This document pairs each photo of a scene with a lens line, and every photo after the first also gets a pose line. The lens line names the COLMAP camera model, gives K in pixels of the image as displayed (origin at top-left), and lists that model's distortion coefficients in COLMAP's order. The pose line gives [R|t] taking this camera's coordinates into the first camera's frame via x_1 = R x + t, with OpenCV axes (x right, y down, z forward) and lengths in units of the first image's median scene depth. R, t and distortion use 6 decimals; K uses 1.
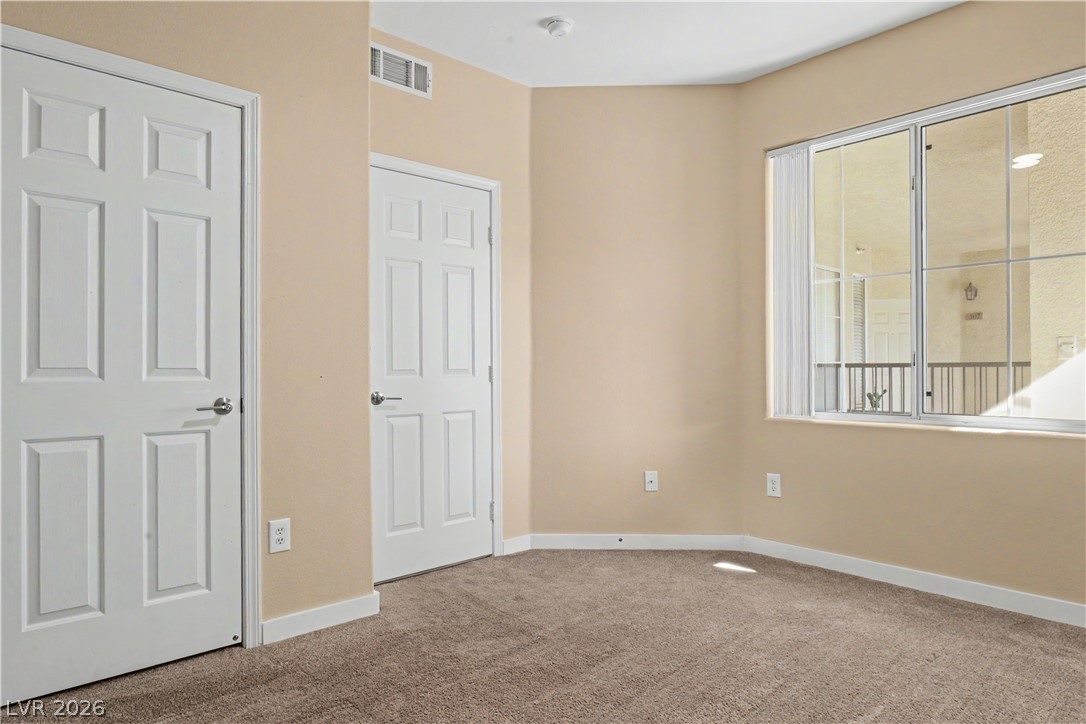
lens RADIAL K [[644.1, 0, 549.0], [0, 644.1, 363.3], [0, 0, 1]] dist [-0.019294, 0.006830]
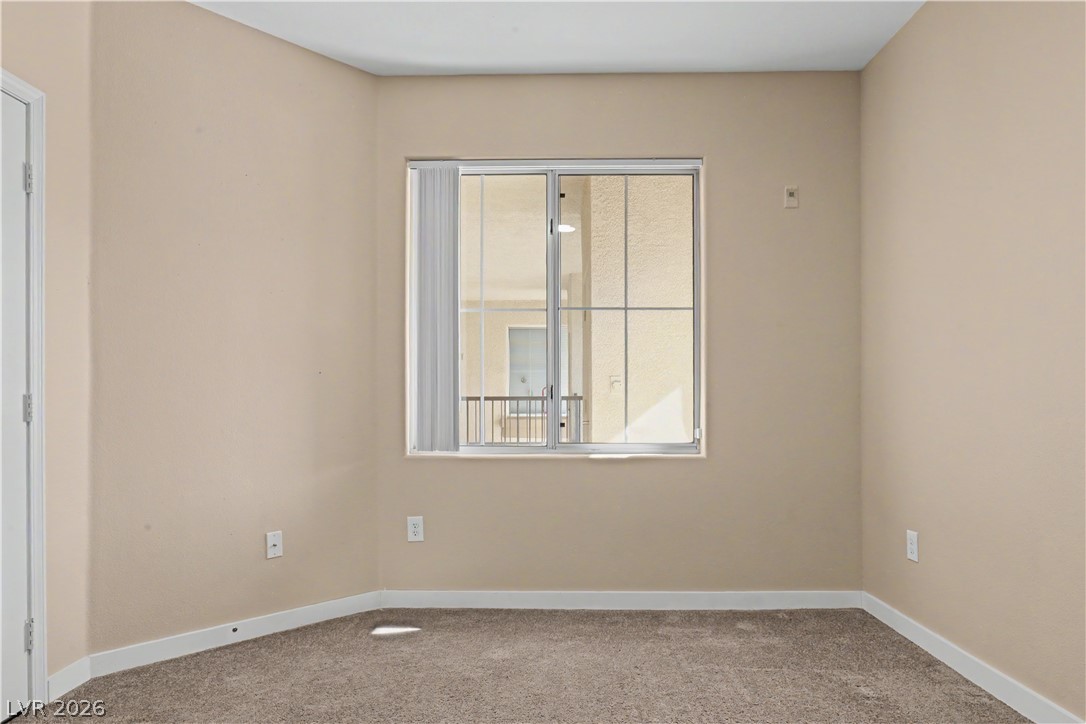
lens RADIAL K [[644.1, 0, 524.7], [0, 644.1, 402.5], [0, 0, 1]] dist [-0.019294, 0.006830]
pose [[0.694176, 0.001526, 0.719804, -0.203507], [-0.007695, 0.999956, 0.005301, 0.004371], [-0.719764, -0.009219, 0.694157, 0.261411]]
